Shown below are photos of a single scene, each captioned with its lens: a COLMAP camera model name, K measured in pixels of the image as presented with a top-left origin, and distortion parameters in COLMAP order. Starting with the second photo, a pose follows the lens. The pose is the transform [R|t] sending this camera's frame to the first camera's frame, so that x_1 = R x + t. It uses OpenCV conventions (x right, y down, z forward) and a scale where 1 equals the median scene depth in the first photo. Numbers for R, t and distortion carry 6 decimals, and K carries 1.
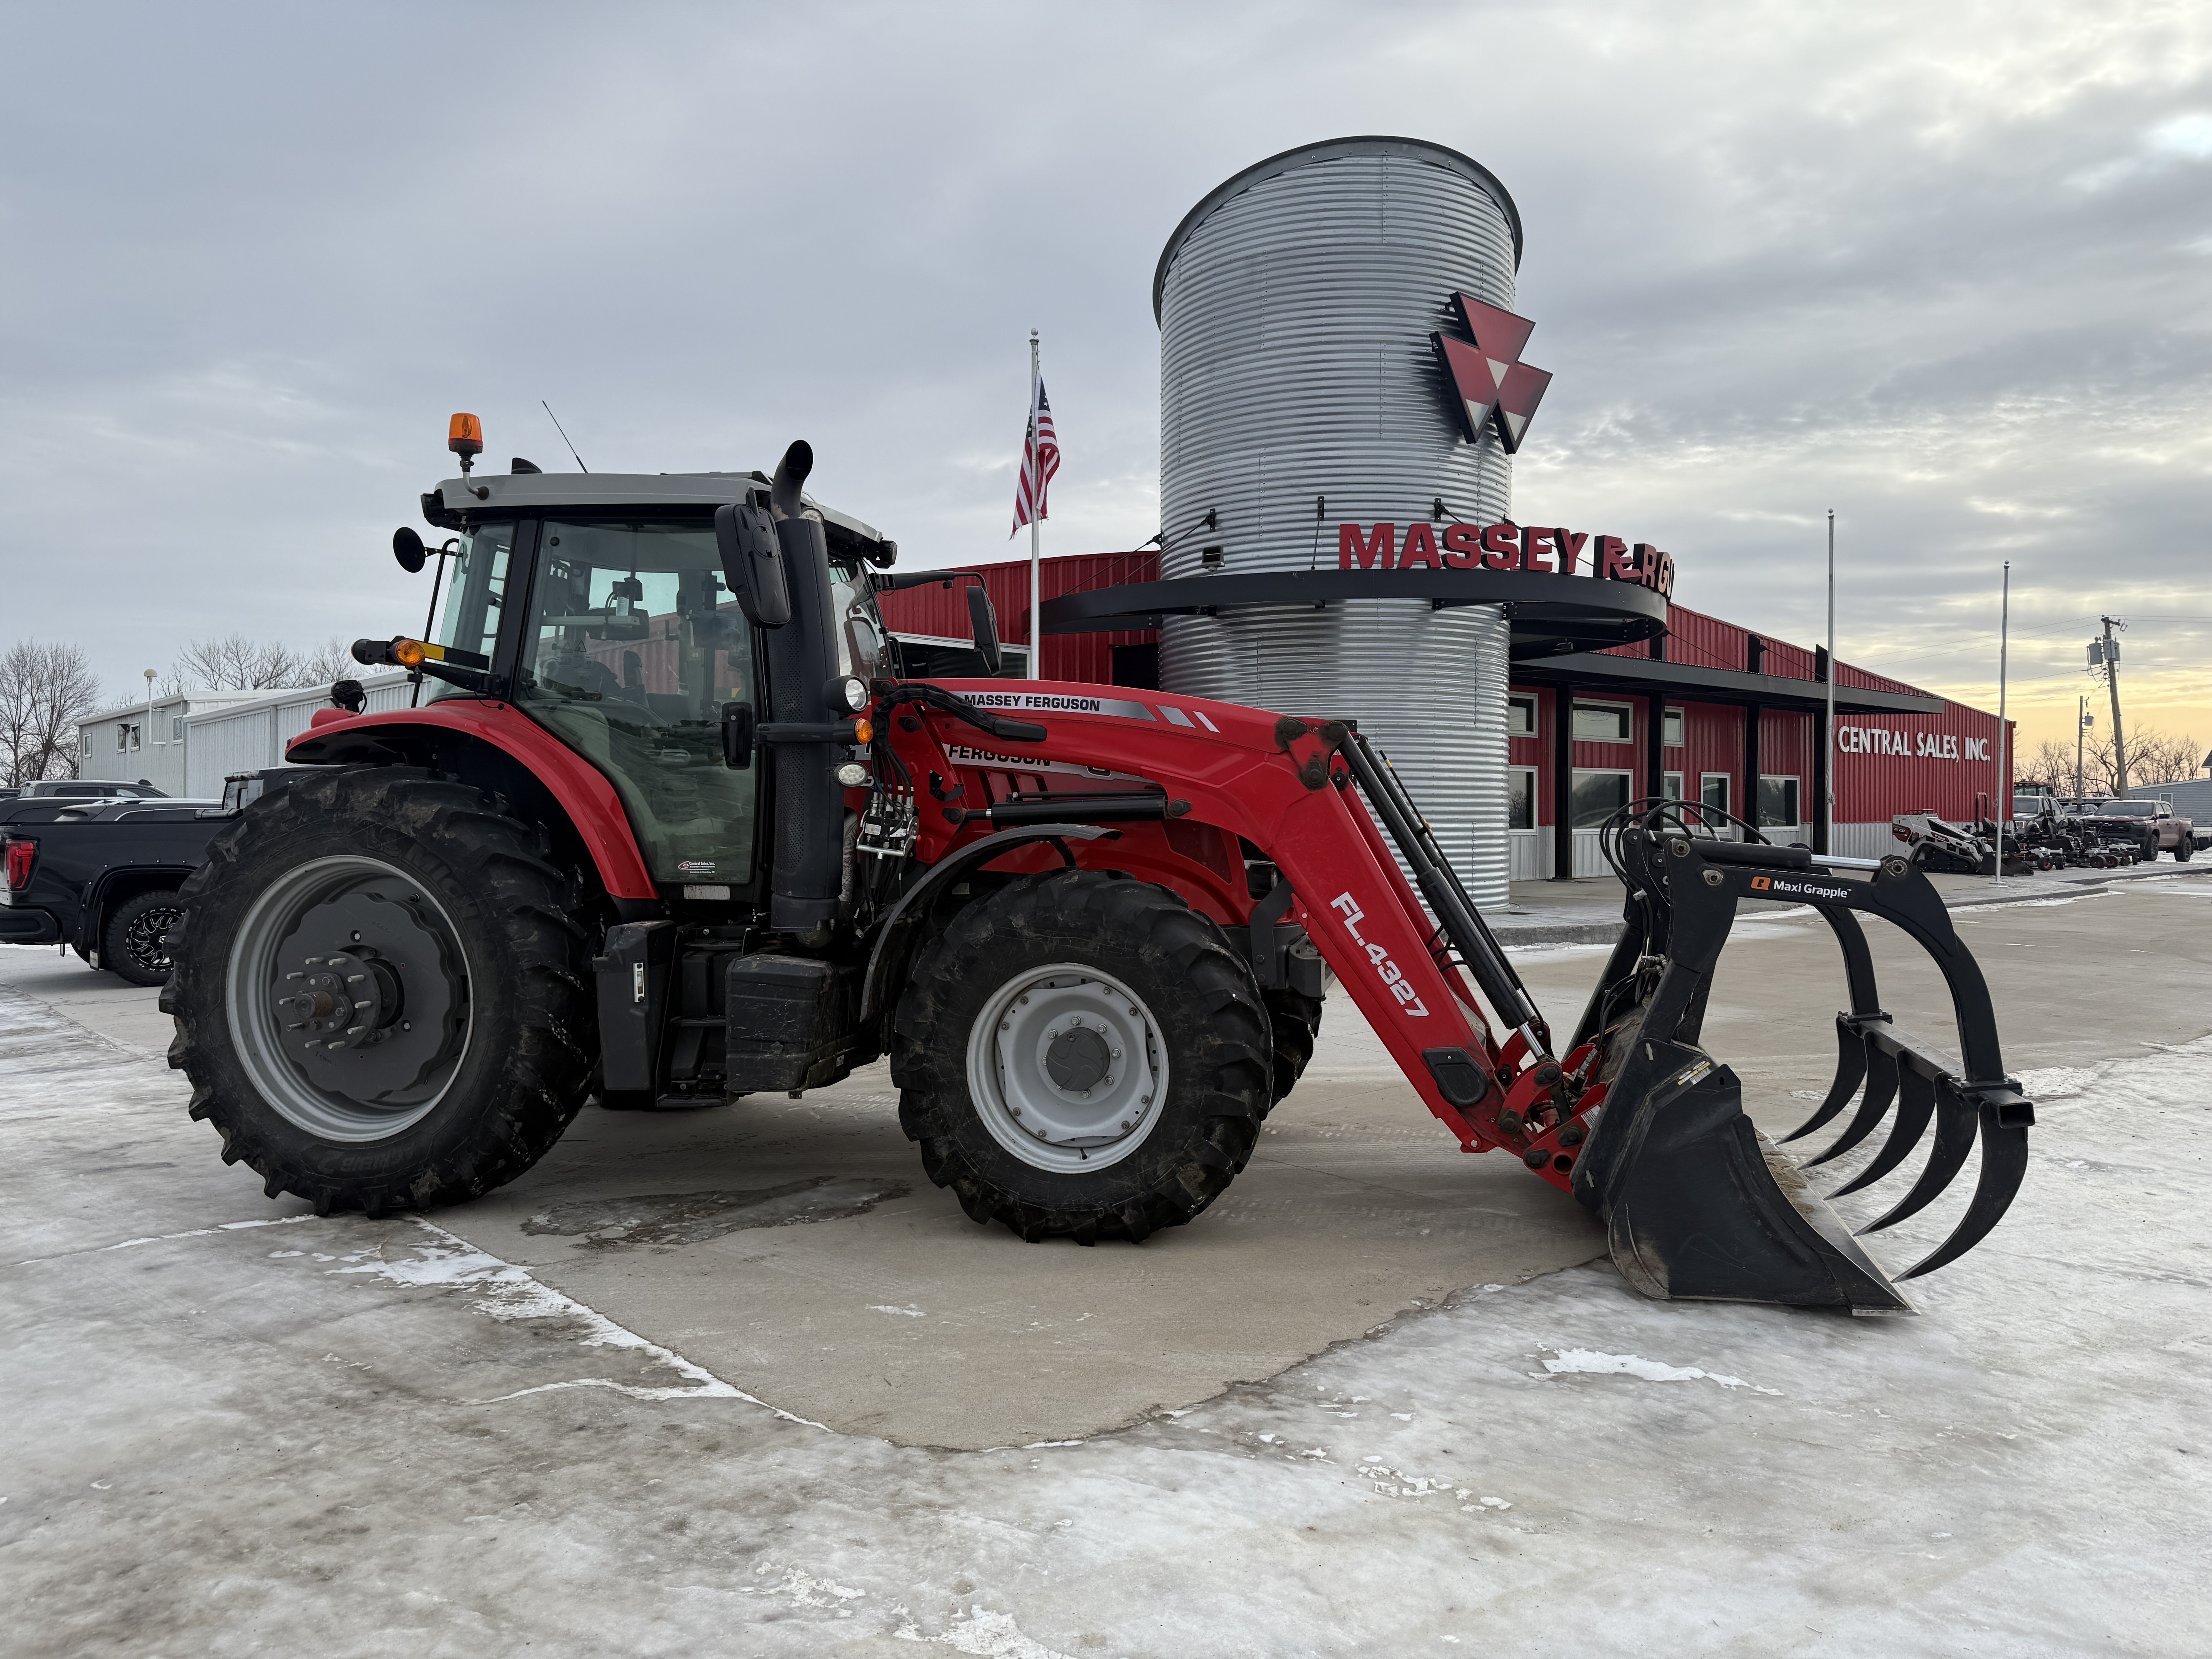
lens RADIAL K [[1537.4, 0, 1113.9], [0, 1537.4, 819.1], [0, 0, 1]] dist [0.113152, -0.214333]
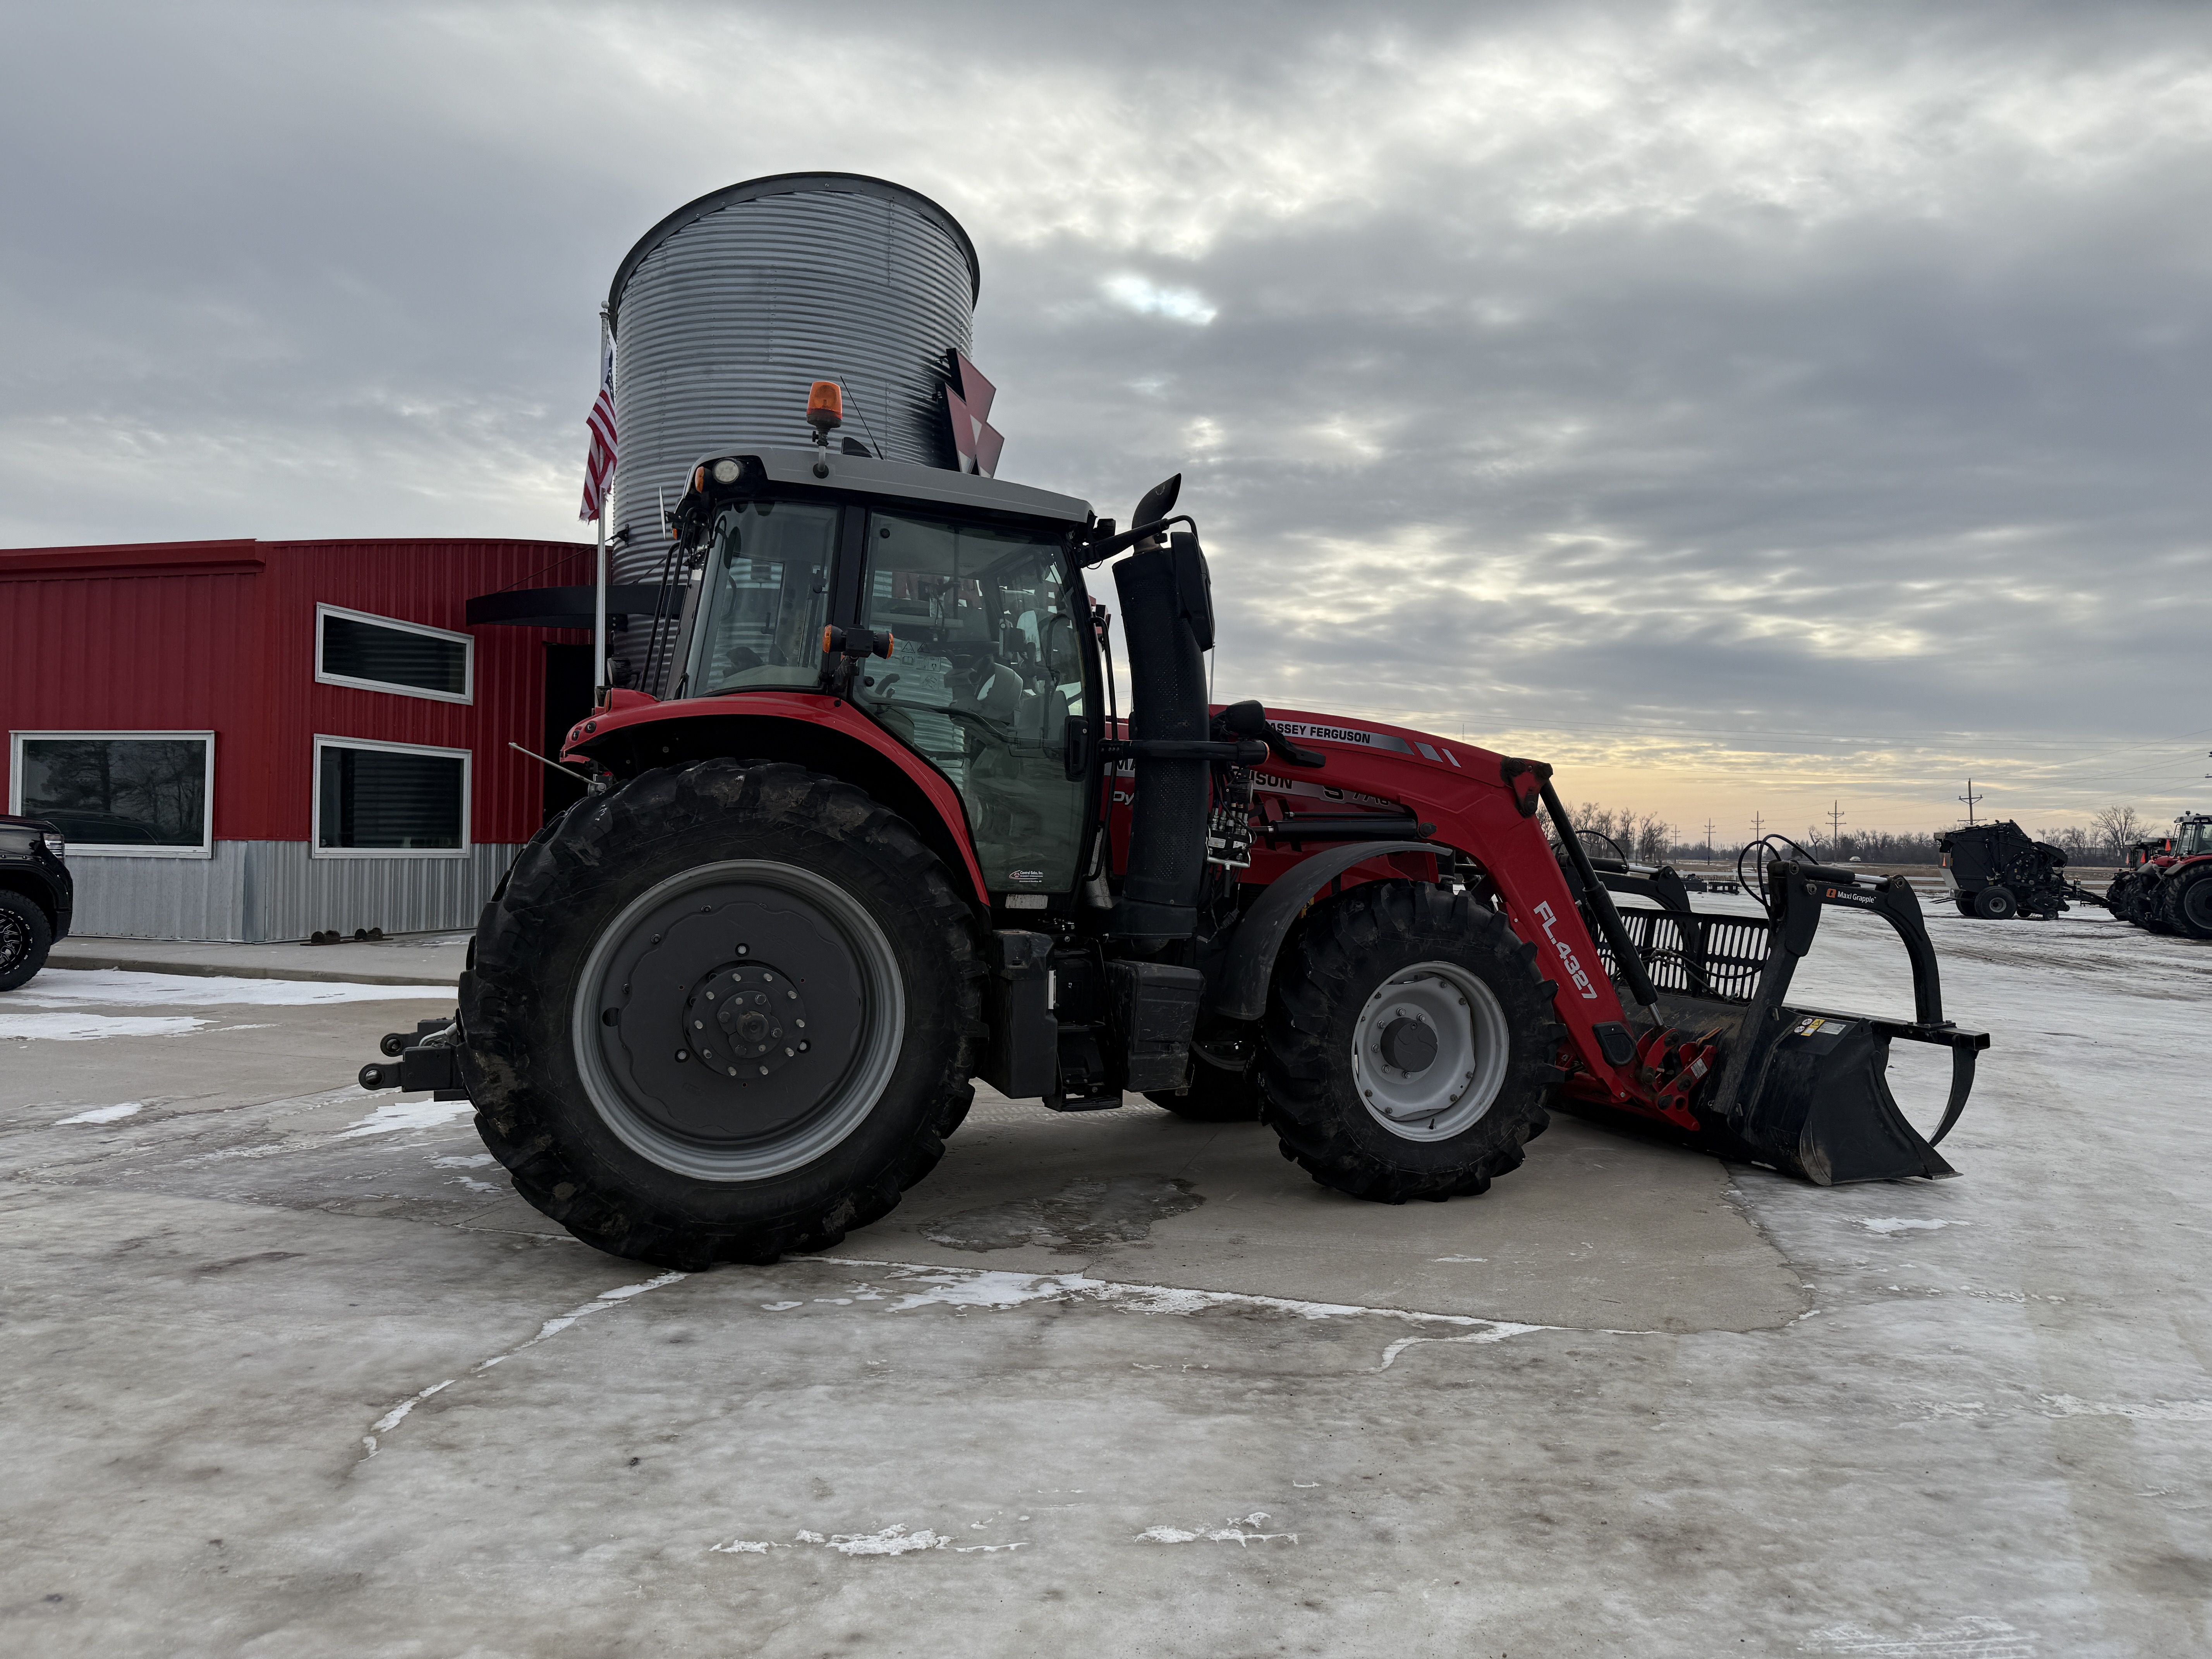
lens RADIAL K [[1545.3, 0, 1112.8], [0, 1545.3, 826.4], [0, 0, 1]] dist [0.070241, -0.094879]
pose [[0.833079, 0.026340, 0.552527, -0.852392], [-0.021015, 0.999652, -0.015970, 0.014915], [-0.552755, 0.001693, 0.833342, 0.150001]]
